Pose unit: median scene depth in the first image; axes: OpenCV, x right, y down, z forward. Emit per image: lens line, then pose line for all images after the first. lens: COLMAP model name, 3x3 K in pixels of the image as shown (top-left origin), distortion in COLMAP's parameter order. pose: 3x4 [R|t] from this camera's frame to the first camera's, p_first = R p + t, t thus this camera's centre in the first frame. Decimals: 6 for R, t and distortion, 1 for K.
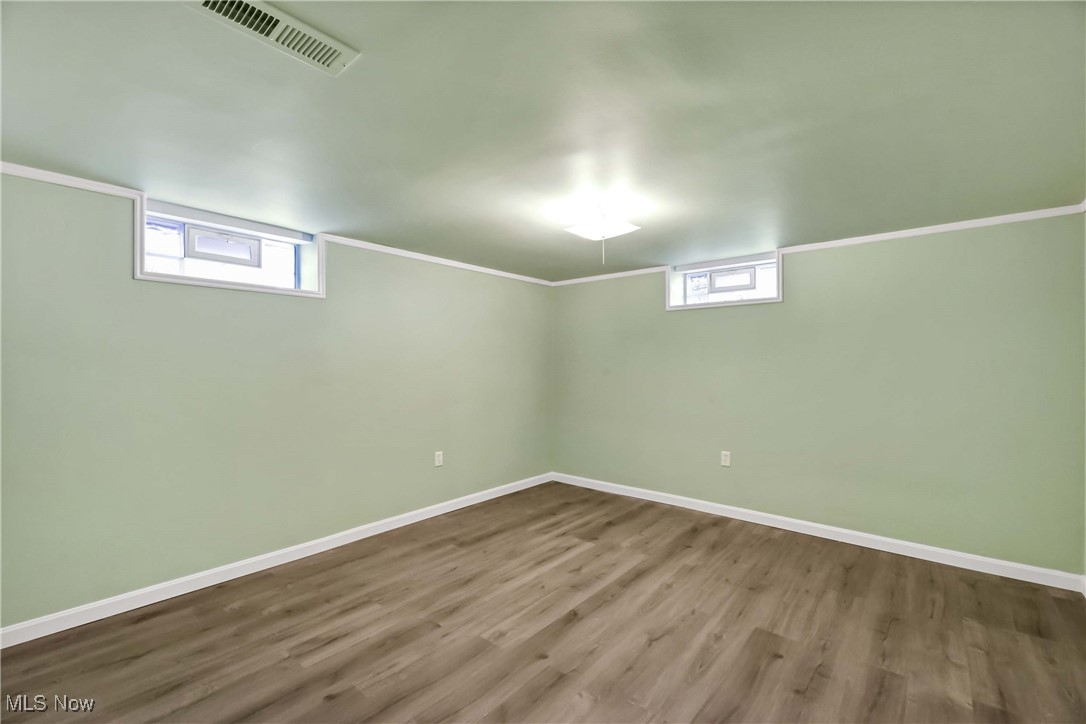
lens RADIAL K [[453.2, 0, 535.8], [0, 453.2, 365.4], [0, 0, 1]] dist [-0.004655, -0.003077]
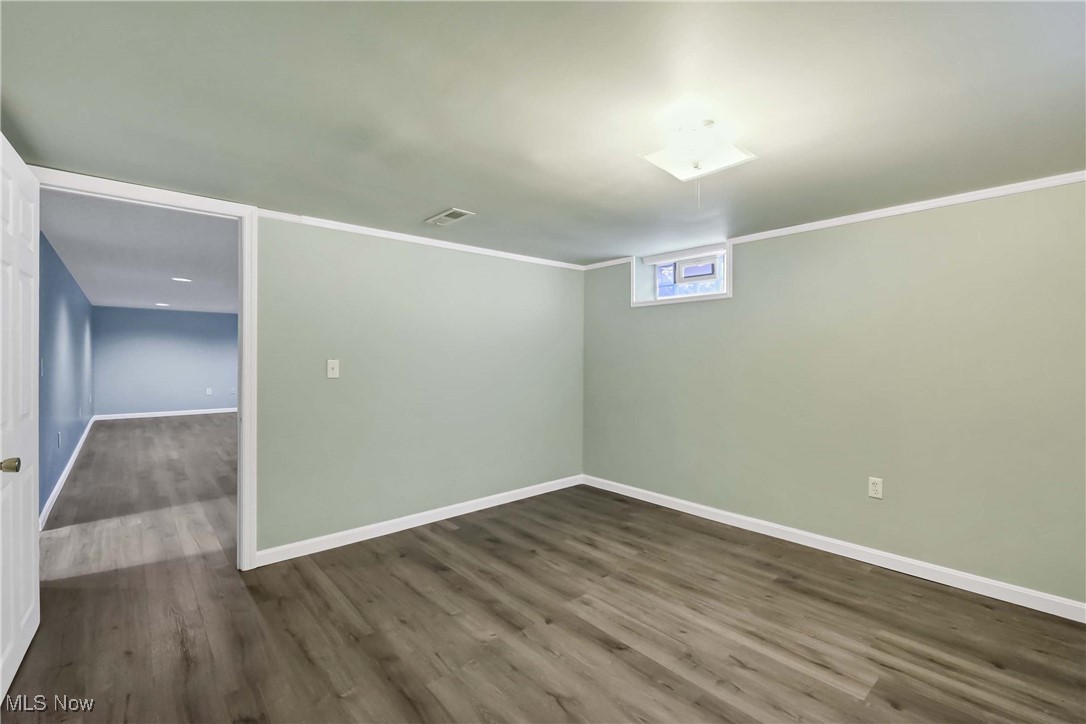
lens RADIAL K [[470.0, 0, 575.5], [0, 470.0, 359.7], [0, 0, 1]] dist [-0.004701, -0.002165]
pose [[-0.091946, 0.008825, -0.995725, 1.026872], [-0.007269, 0.999928, 0.009533, -0.005946], [0.995737, 0.008114, -0.091875, 1.044528]]
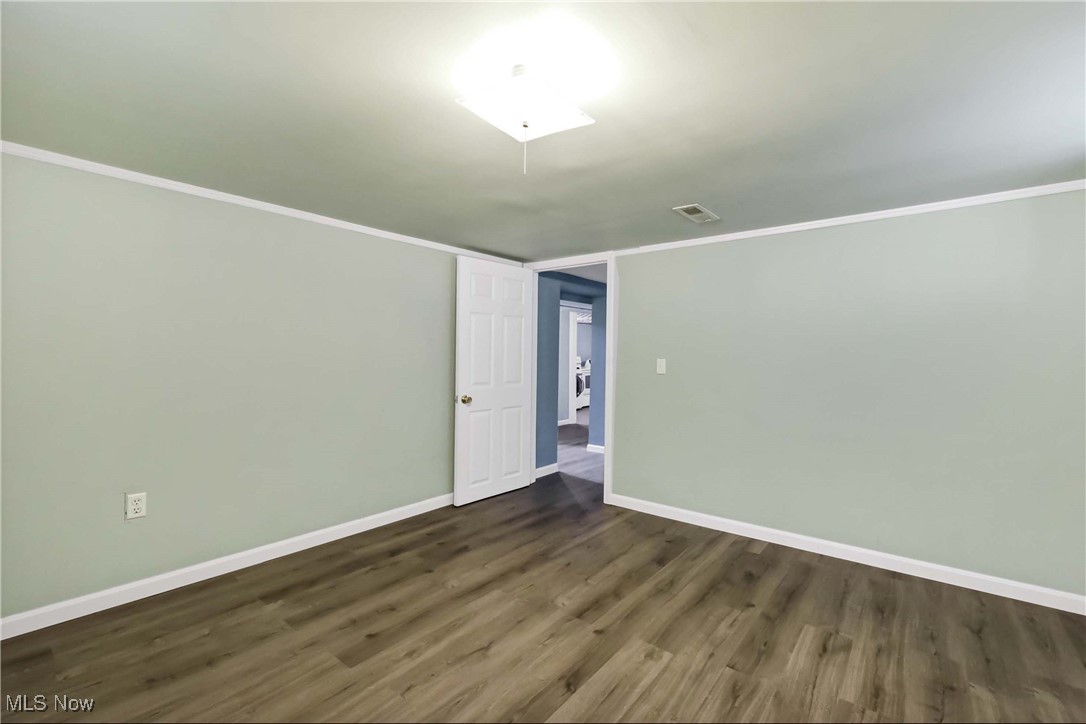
lens RADIAL K [[470.0, 0, 548.0], [0, 470.0, 352.1], [0, 0, 1]] dist [-0.004701, -0.002165]
pose [[-0.998733, -0.010544, -0.049201, 0.173841], [-0.010420, 0.999942, -0.002772, -0.002189], [0.049227, -0.002256, -0.998785, 1.869057]]
